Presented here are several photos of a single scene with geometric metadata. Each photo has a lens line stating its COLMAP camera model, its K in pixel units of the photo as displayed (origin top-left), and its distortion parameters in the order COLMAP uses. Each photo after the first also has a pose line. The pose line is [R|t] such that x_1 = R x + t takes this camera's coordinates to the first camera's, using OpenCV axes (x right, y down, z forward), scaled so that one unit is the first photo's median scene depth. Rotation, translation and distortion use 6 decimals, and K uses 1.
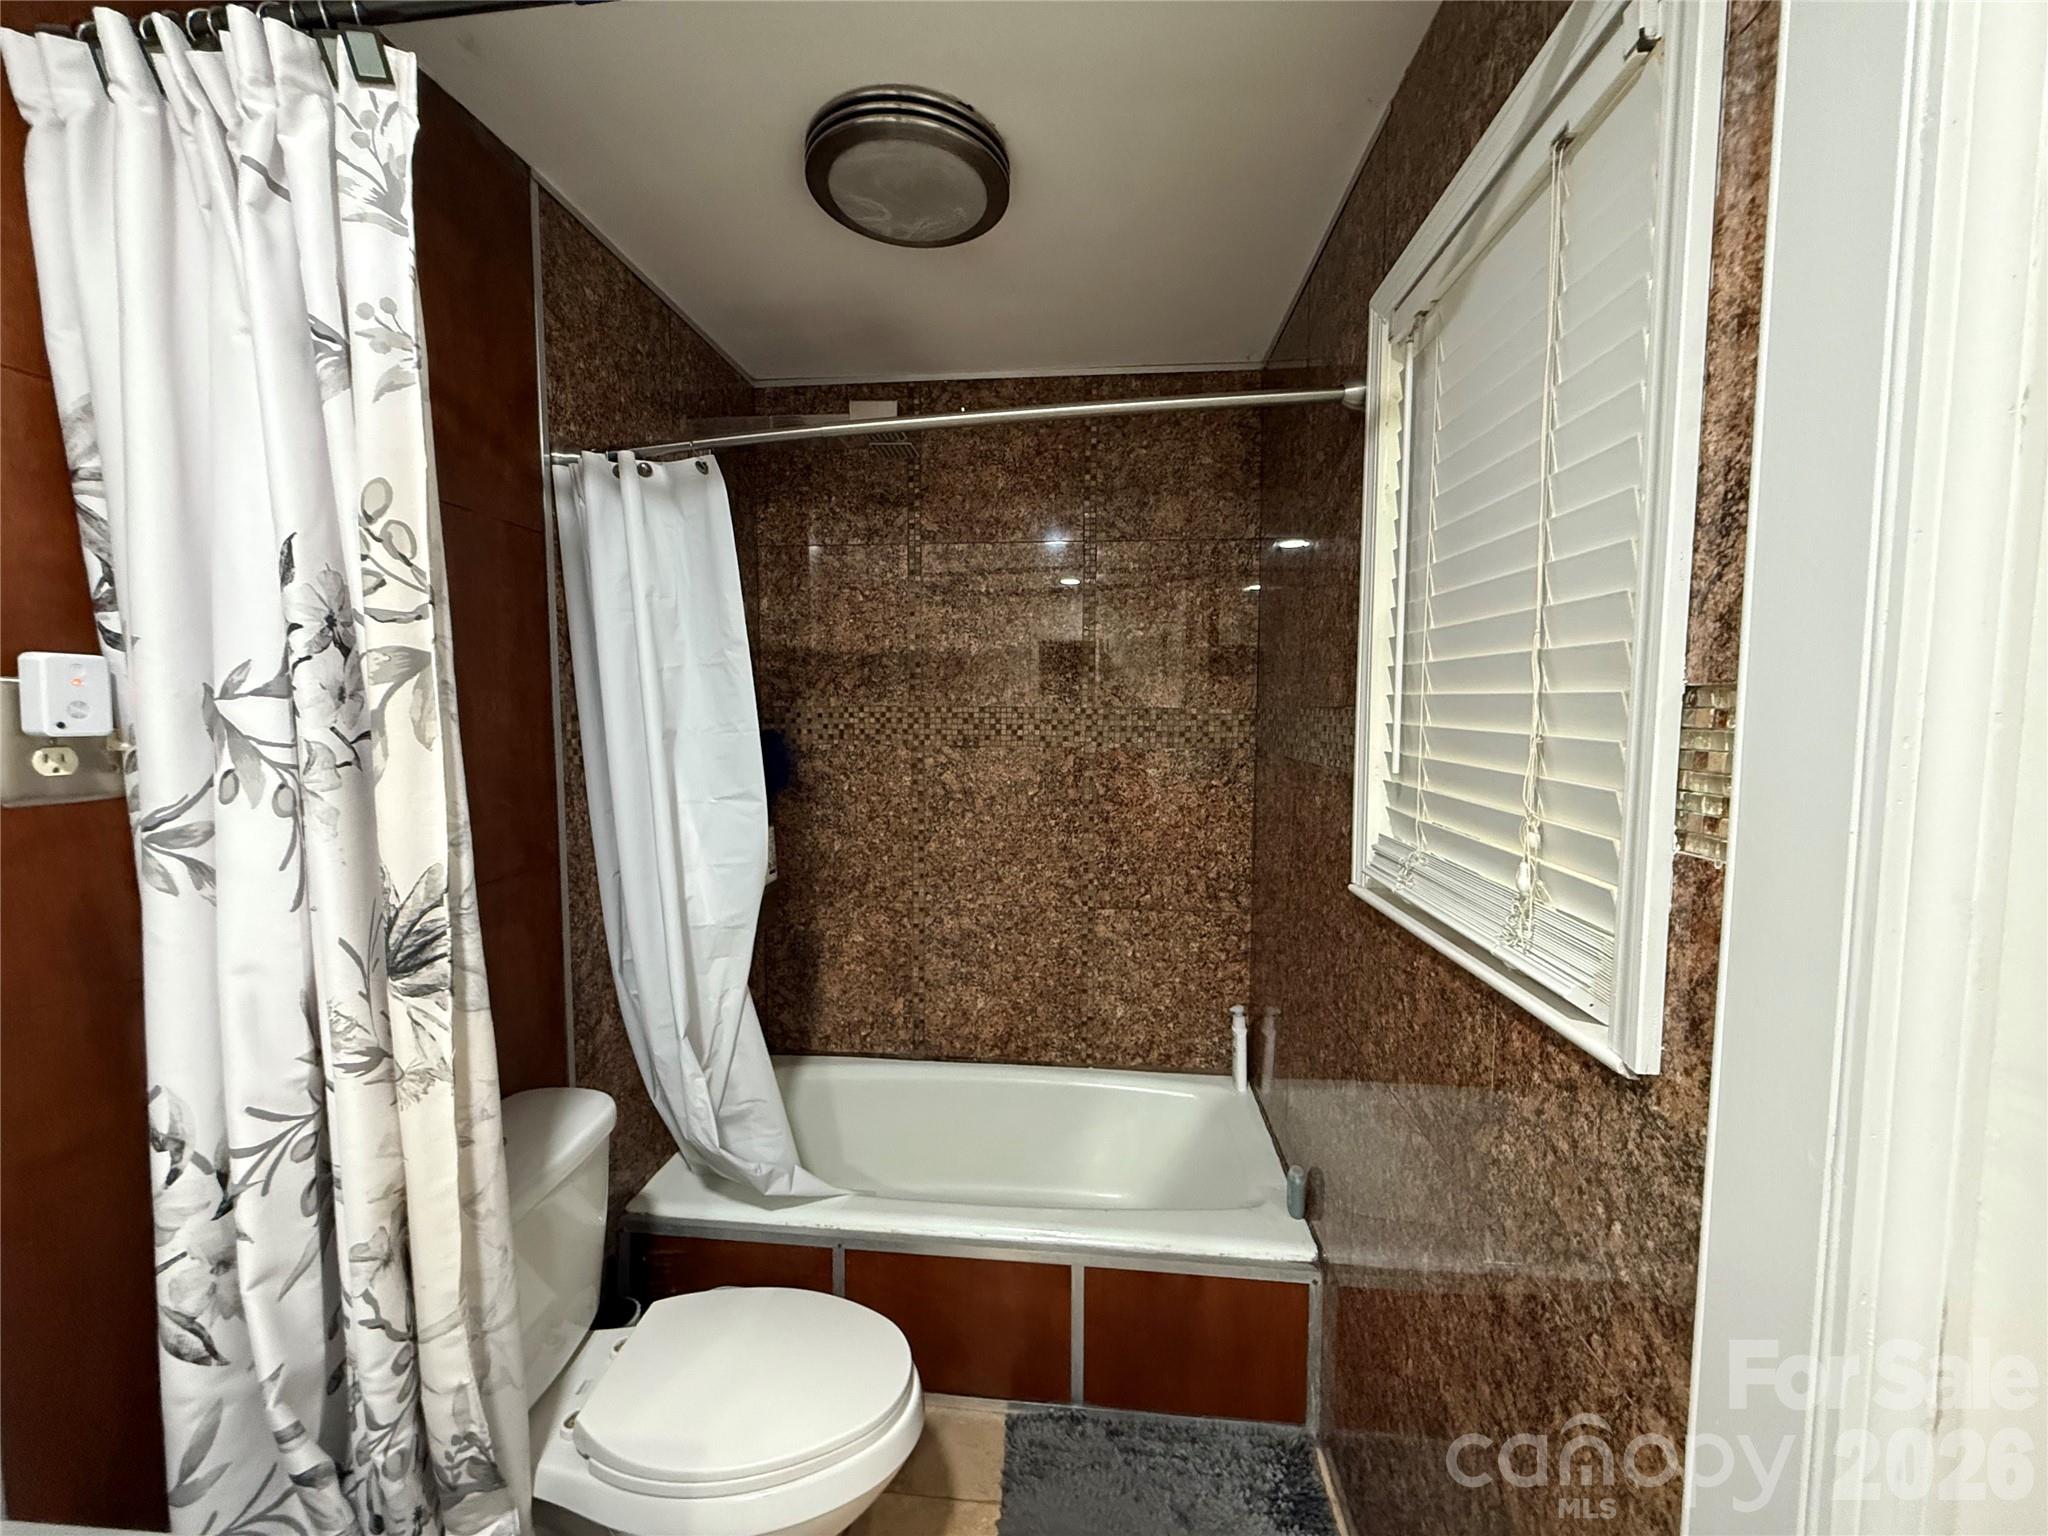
lens RADIAL K [[815.6, 0, 1013.5], [0, 815.6, 768.2], [0, 0, 1]] dist [-0.000597, 0.000112]
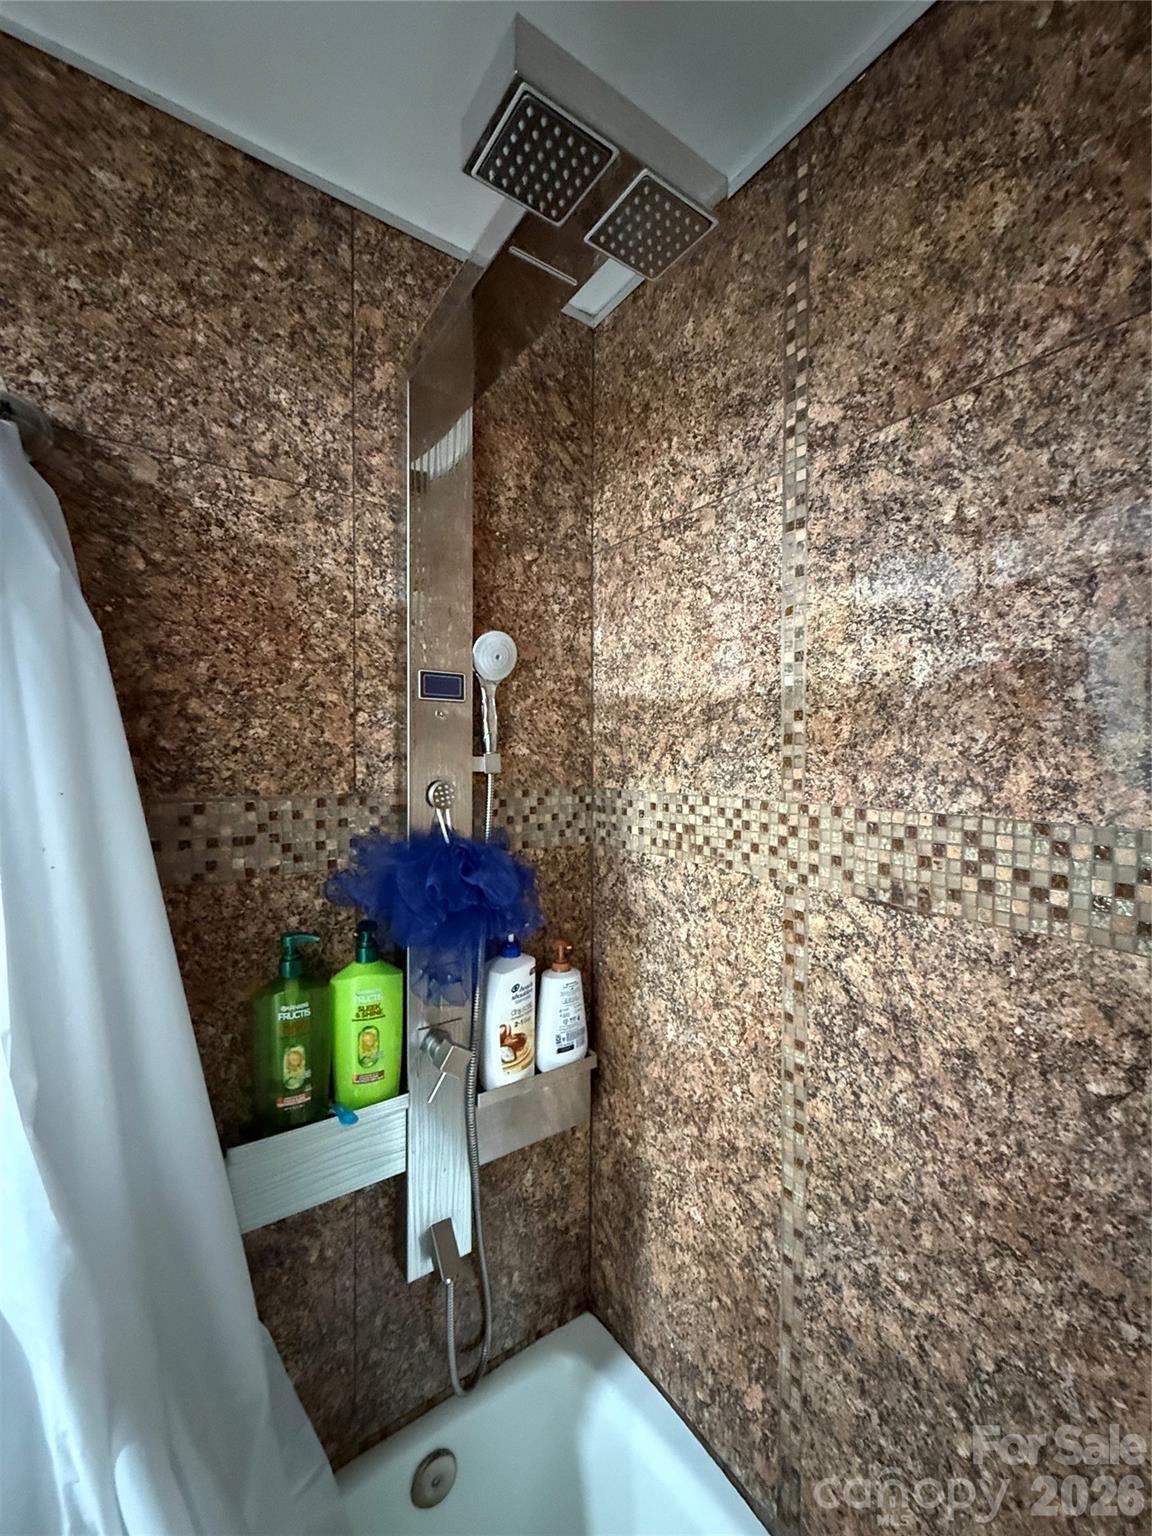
lens RADIAL K [[611.7, 0, 576.2], [0, 611.7, 762.8], [0, 0, 1]] dist [-0.000597, 0.000112]
pose [[0.648657, 0.011112, -0.761000, 0.070786], [-0.057813, 0.997724, -0.034710, -0.079183], [0.758882, 0.066511, 0.647823, 0.672472]]
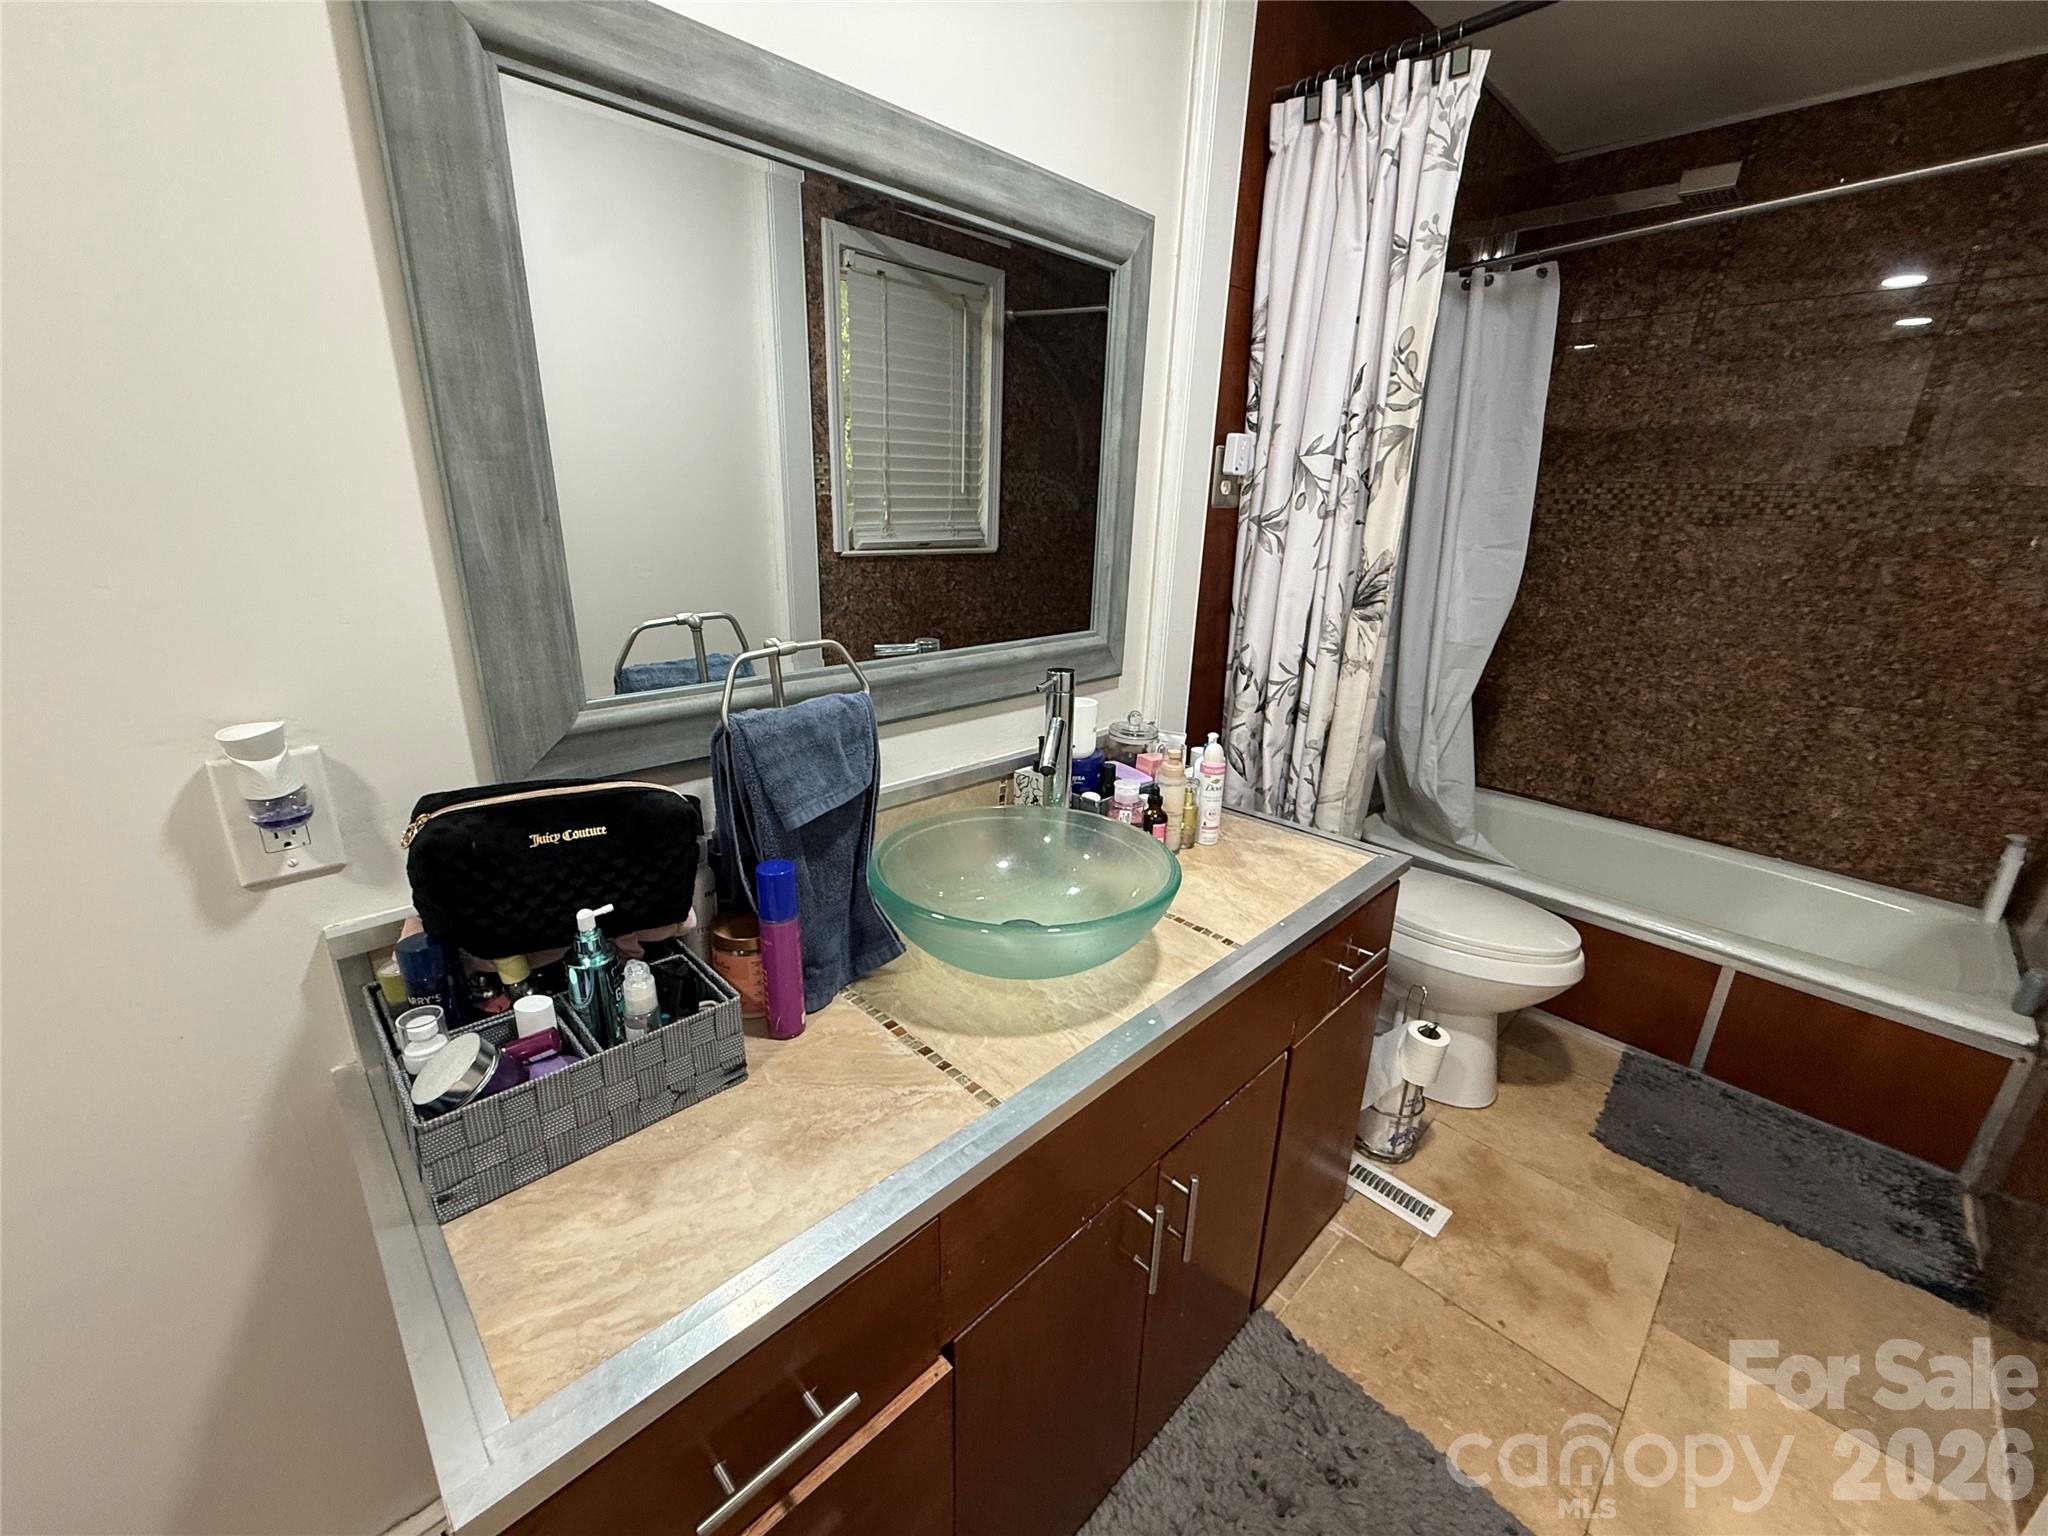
lens RADIAL K [[815.6, 0, 1018.9], [0, 815.6, 767.9], [0, 0, 1]] dist [-0.000597, 0.000112]
pose [[0.765473, 0.218884, -0.605095, -0.041100], [-0.069578, 0.963008, 0.260335, 0.060408], [0.639695, -0.157179, 0.752386, -0.360236]]
